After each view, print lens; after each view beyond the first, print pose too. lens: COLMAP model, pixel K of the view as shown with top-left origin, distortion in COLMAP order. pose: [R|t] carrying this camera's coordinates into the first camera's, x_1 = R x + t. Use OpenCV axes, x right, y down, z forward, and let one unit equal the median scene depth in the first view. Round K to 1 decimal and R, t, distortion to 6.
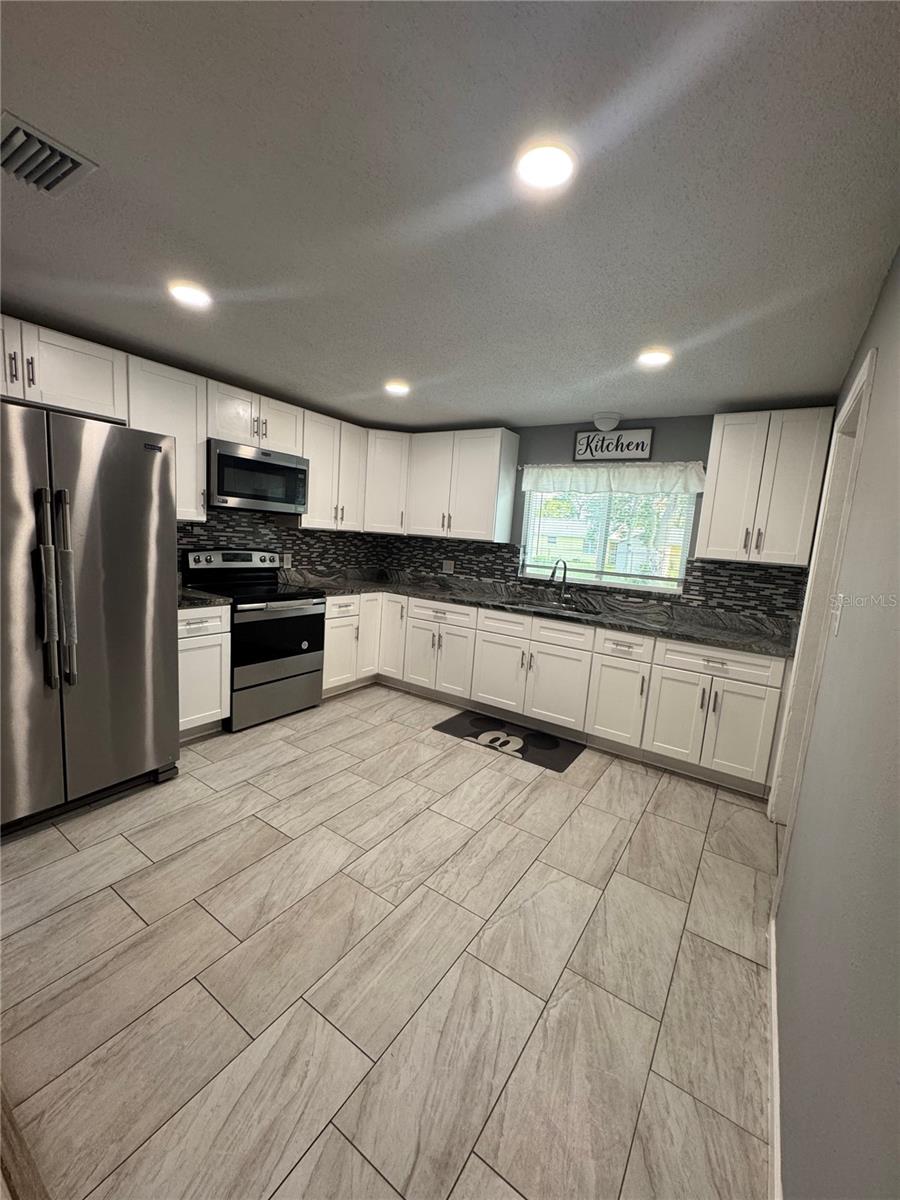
lens RADIAL K [[479.8, 0, 450.0], [0, 479.8, 600.0], [0, 0, 1]] dist [-0.005648, 0.000865]
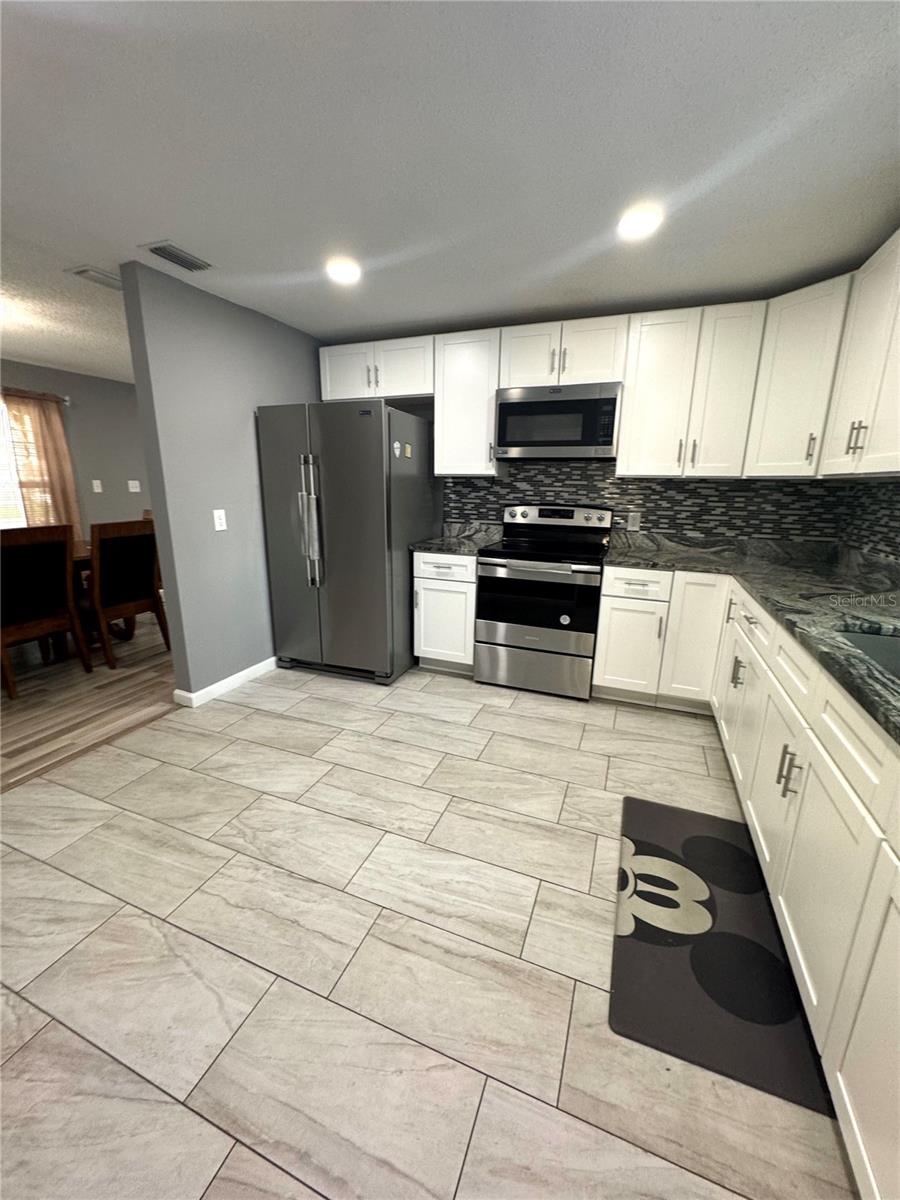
lens RADIAL K [[479.8, 0, 450.0], [0, 479.8, 600.0], [0, 0, 1]] dist [-0.005648, 0.000865]
pose [[0.209681, 0.165709, -0.963626, 0.475224], [-0.131338, 0.981376, 0.140182, -0.030623], [0.968909, 0.097167, 0.227540, 0.661593]]
